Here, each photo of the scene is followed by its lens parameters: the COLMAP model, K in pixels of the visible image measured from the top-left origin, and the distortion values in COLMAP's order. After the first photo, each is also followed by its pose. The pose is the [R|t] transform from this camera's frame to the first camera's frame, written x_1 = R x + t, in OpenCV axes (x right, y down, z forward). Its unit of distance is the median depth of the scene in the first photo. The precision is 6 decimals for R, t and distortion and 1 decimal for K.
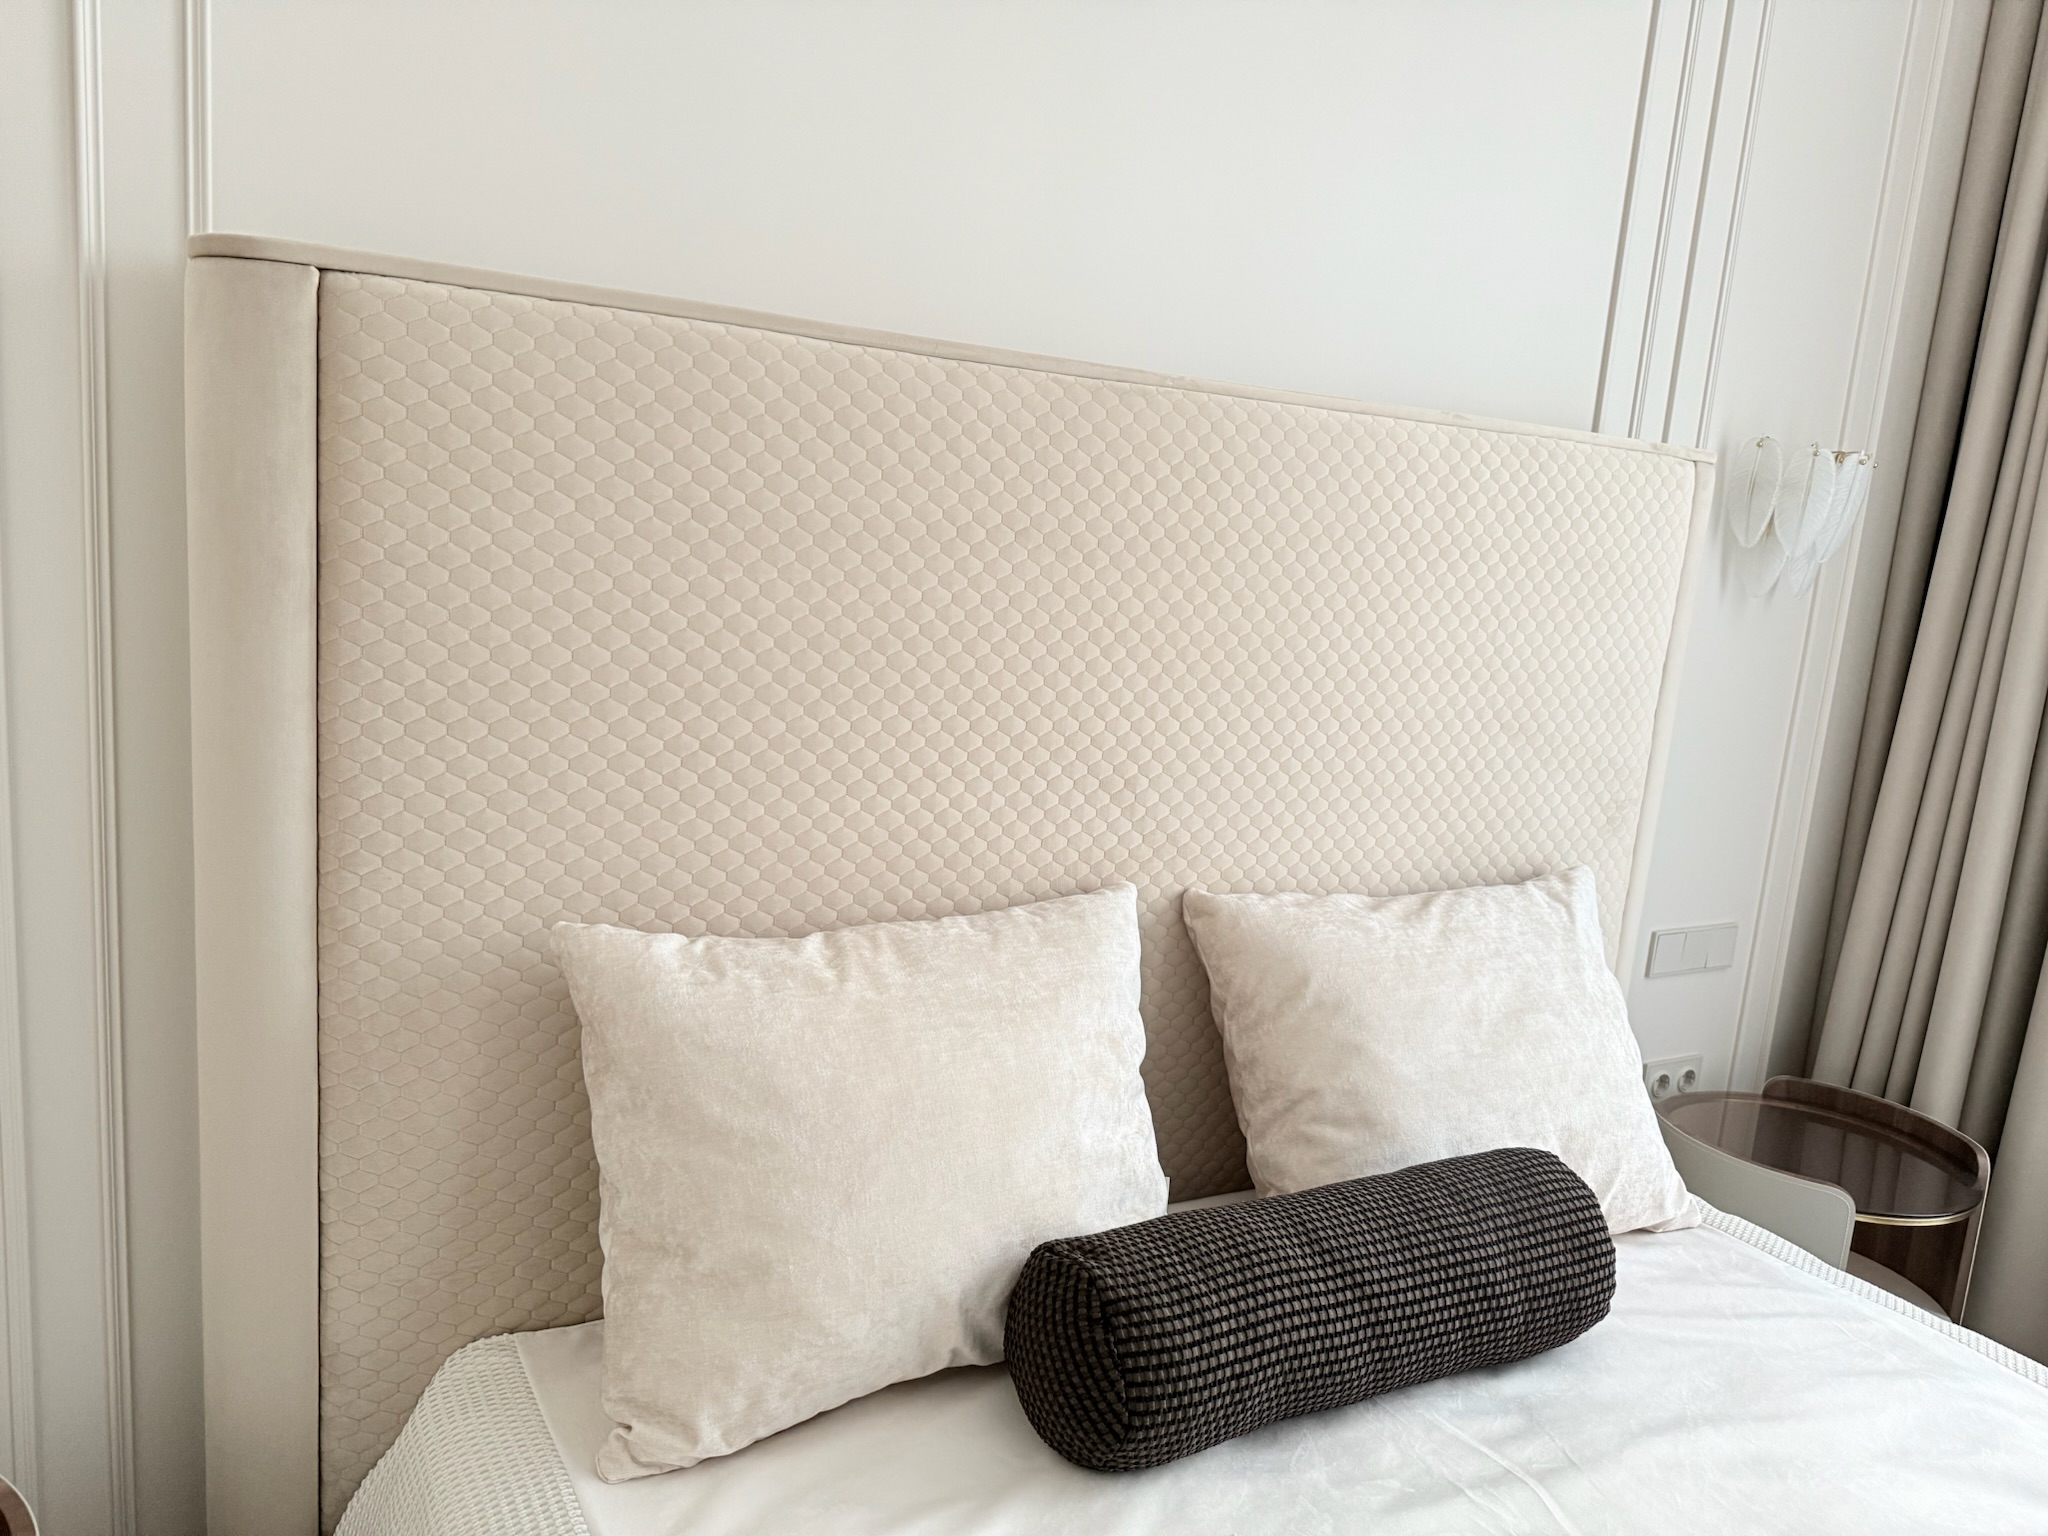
lens RADIAL K [[1510.6, 0, 1018.9], [0, 1510.6, 717.0], [0, 0, 1]] dist [0.127629, -0.286883]
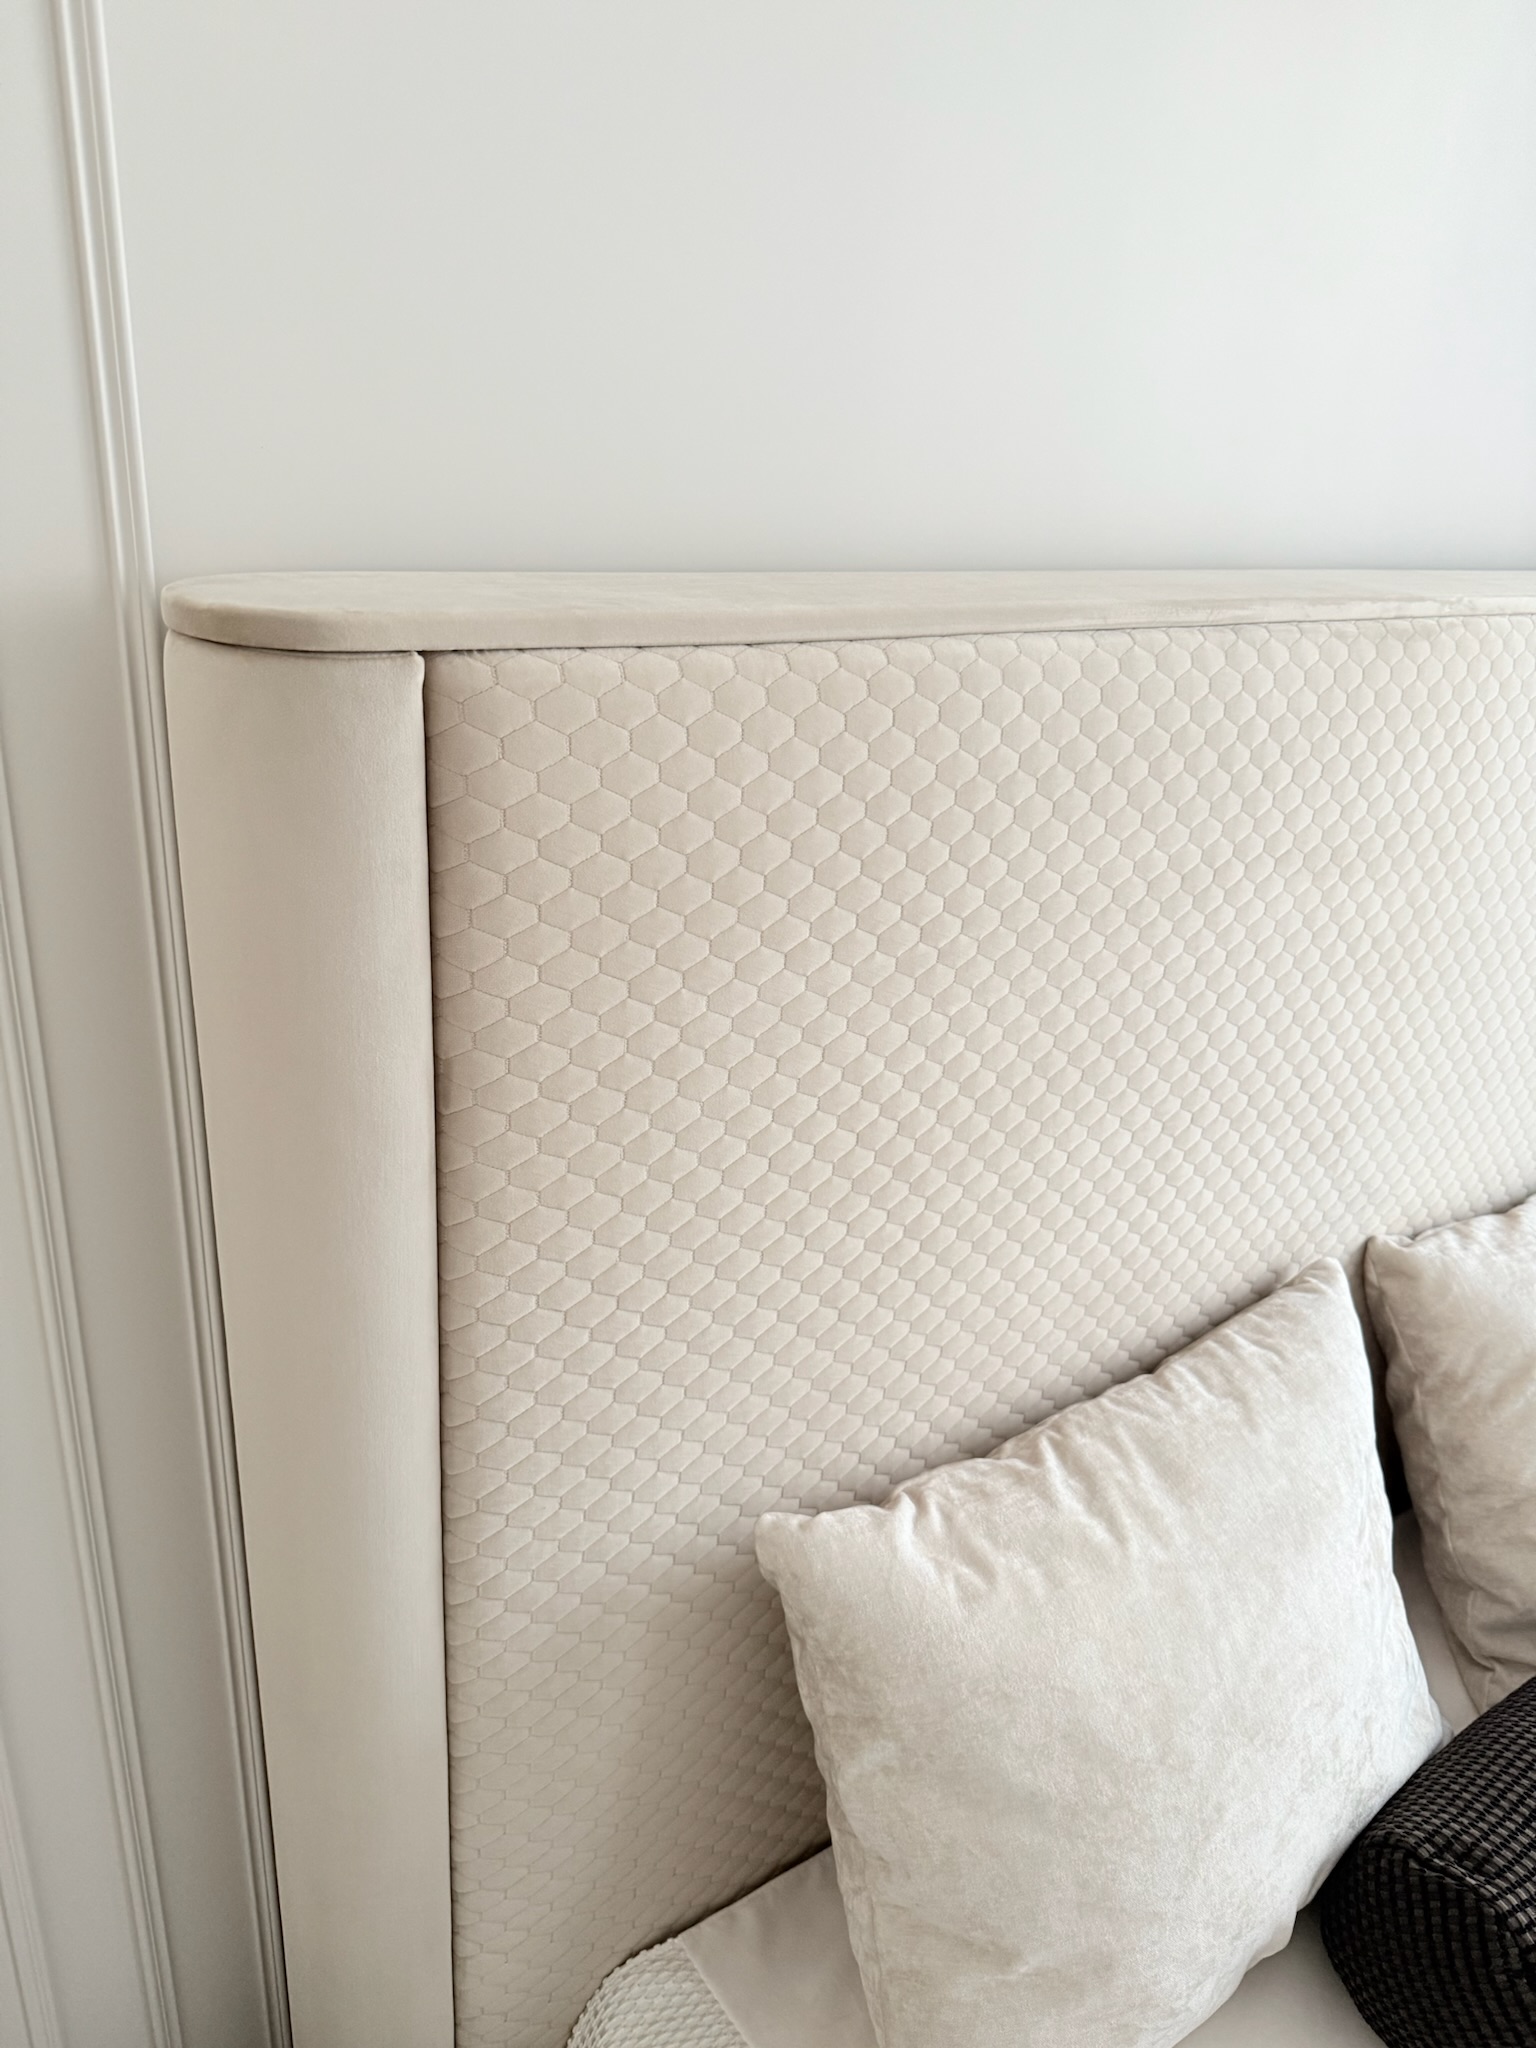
lens RADIAL K [[1510.6, 0, 736.3], [0, 1510.6, 995.0], [0, 0, 1]] dist [0.127629, -0.286883]
pose [[0.995763, -0.052281, 0.075646, -0.345458], [0.032958, 0.970906, 0.237183, -0.266451], [-0.085846, -0.233685, 0.968515, 0.358983]]
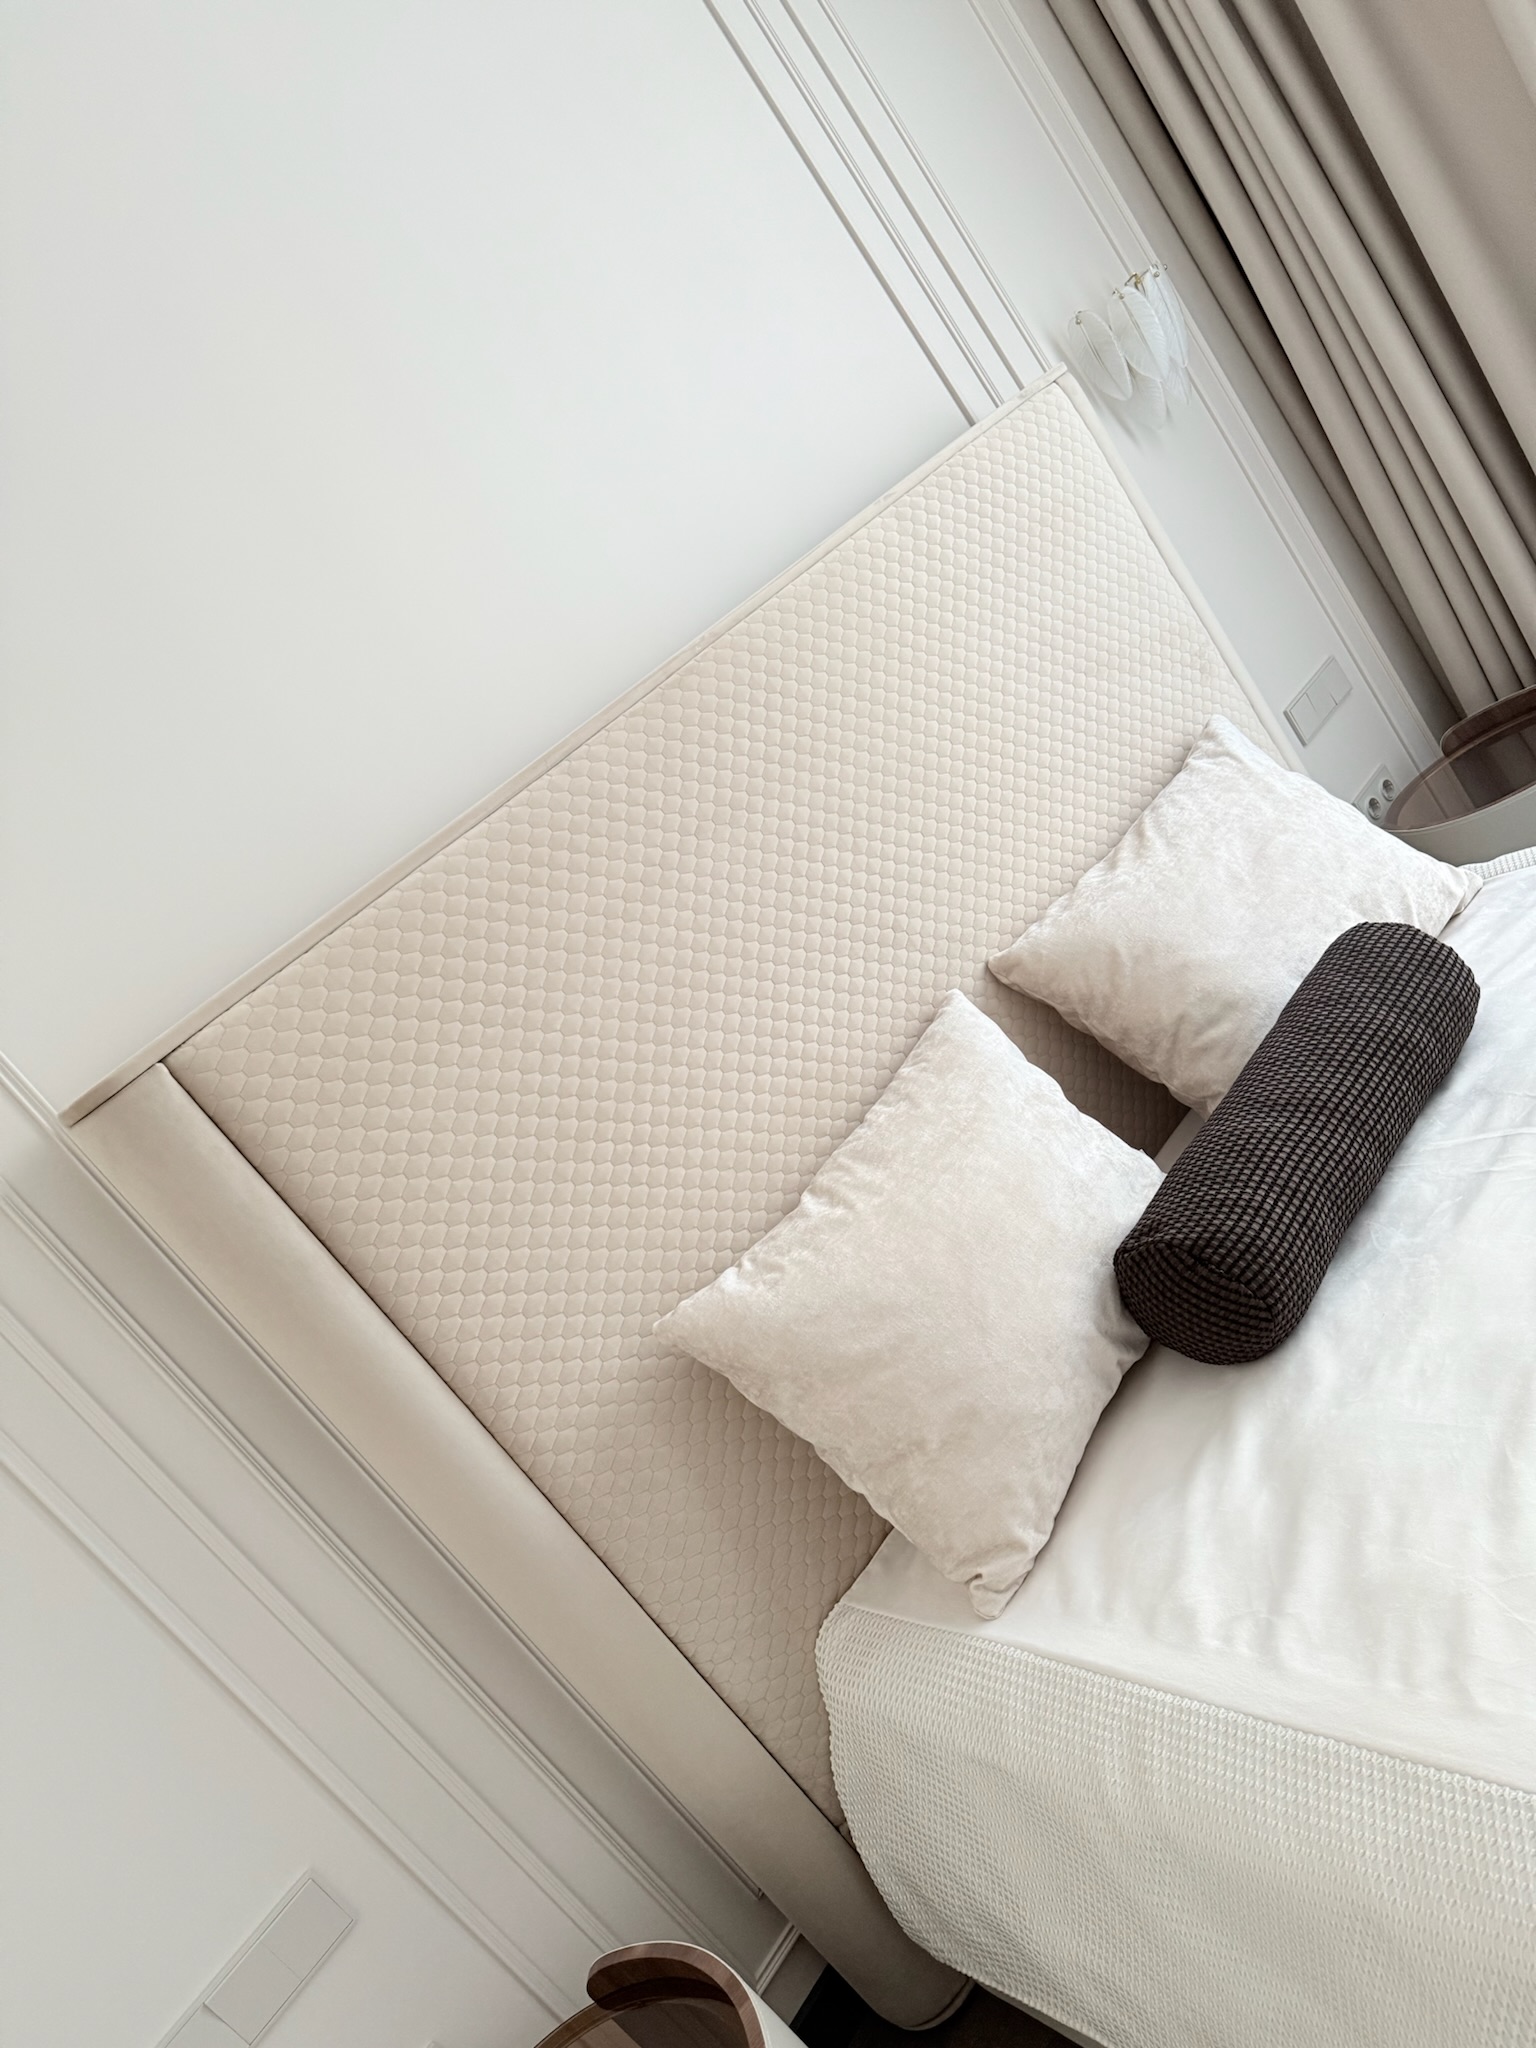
lens RADIAL K [[1510.6, 0, 736.3], [0, 1510.6, 995.0], [0, 0, 1]] dist [0.127629, -0.286883]
pose [[0.743282, -0.668505, 0.025151, -0.102003], [0.665557, 0.742756, 0.073127, -0.104751], [-0.067567, -0.037614, 0.997005, -0.204471]]
